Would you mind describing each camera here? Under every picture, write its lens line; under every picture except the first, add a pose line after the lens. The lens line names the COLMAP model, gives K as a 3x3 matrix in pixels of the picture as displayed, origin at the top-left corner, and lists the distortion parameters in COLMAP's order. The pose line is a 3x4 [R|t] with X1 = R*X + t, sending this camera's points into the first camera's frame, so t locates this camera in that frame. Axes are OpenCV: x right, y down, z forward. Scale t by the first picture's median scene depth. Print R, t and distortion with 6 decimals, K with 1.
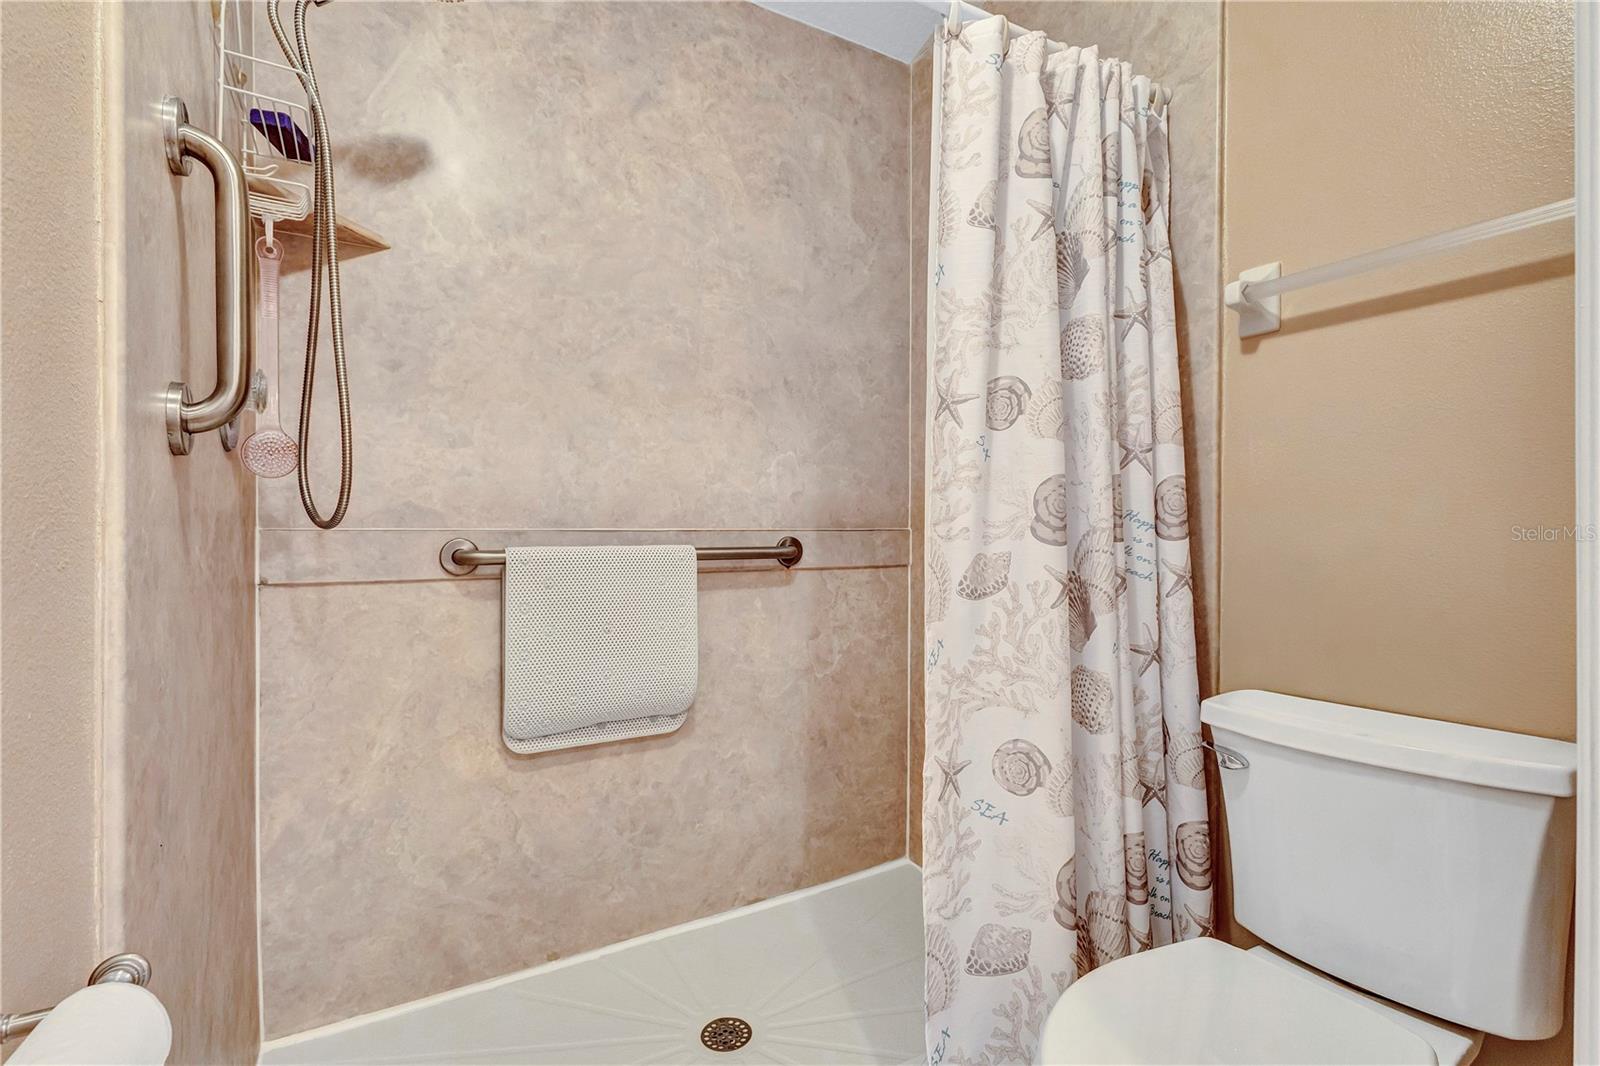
lens RADIAL K [[759.4, 0, 790.1], [0, 759.4, 512.2], [0, 0, 1]] dist [0.019582, -0.000344]
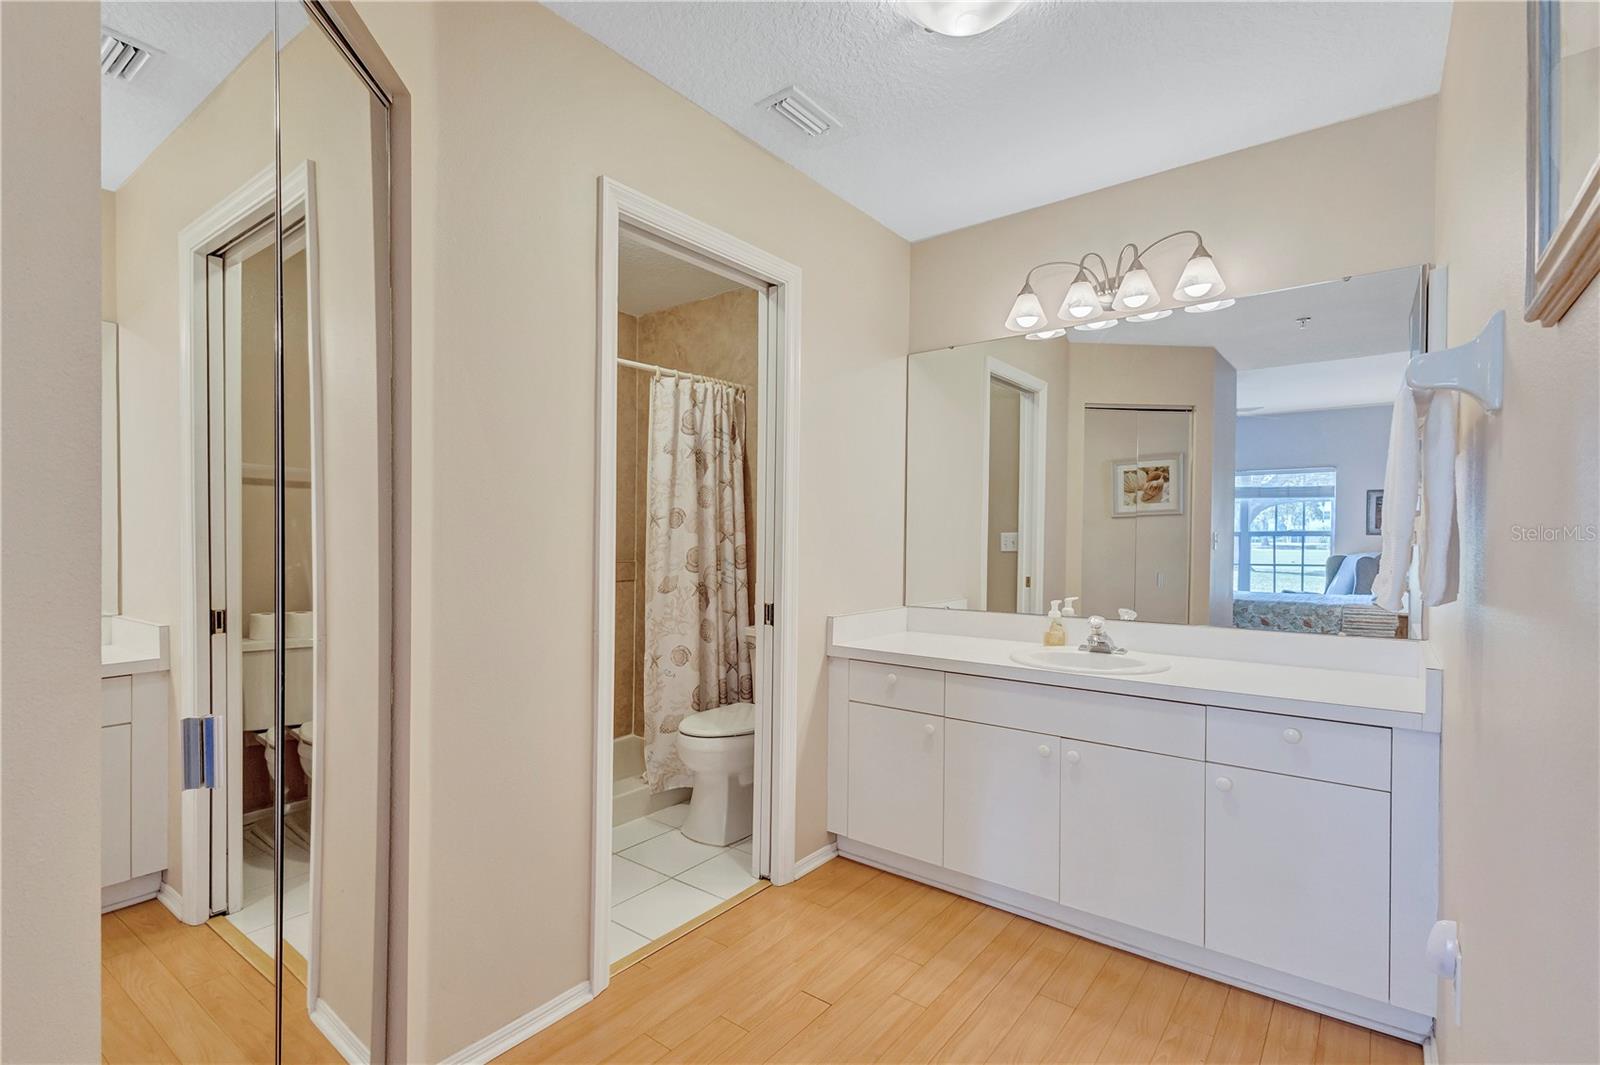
lens RADIAL K [[755.5, 0, 805.1], [0, 755.5, 525.2], [0, 0, 1]] dist [0.012513, -0.000191]
pose [[0.923030, 0.007385, 0.384656, -0.290198], [-0.008213, 0.999966, 0.000511, -0.117123], [-0.384639, -0.003631, 0.923060, -1.471490]]
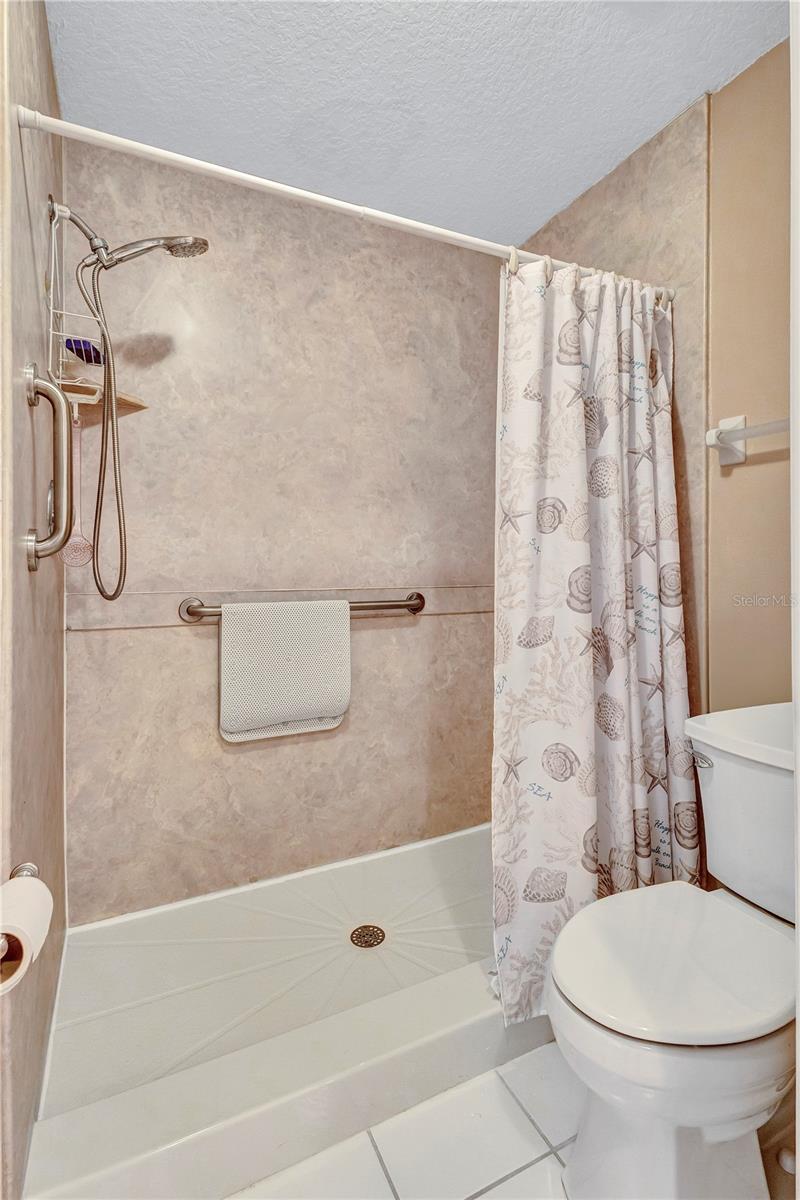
lens RADIAL K [[581.7, 0, 397.8], [0, 581.7, 545.6], [0, 0, 1]] dist [0.017956, 0.000450]
pose [[0.997769, -0.001602, -0.066741, 0.057833], [0.001259, 0.999986, -0.005175, -0.074496], [0.066748, 0.005079, 0.997757, -0.143640]]
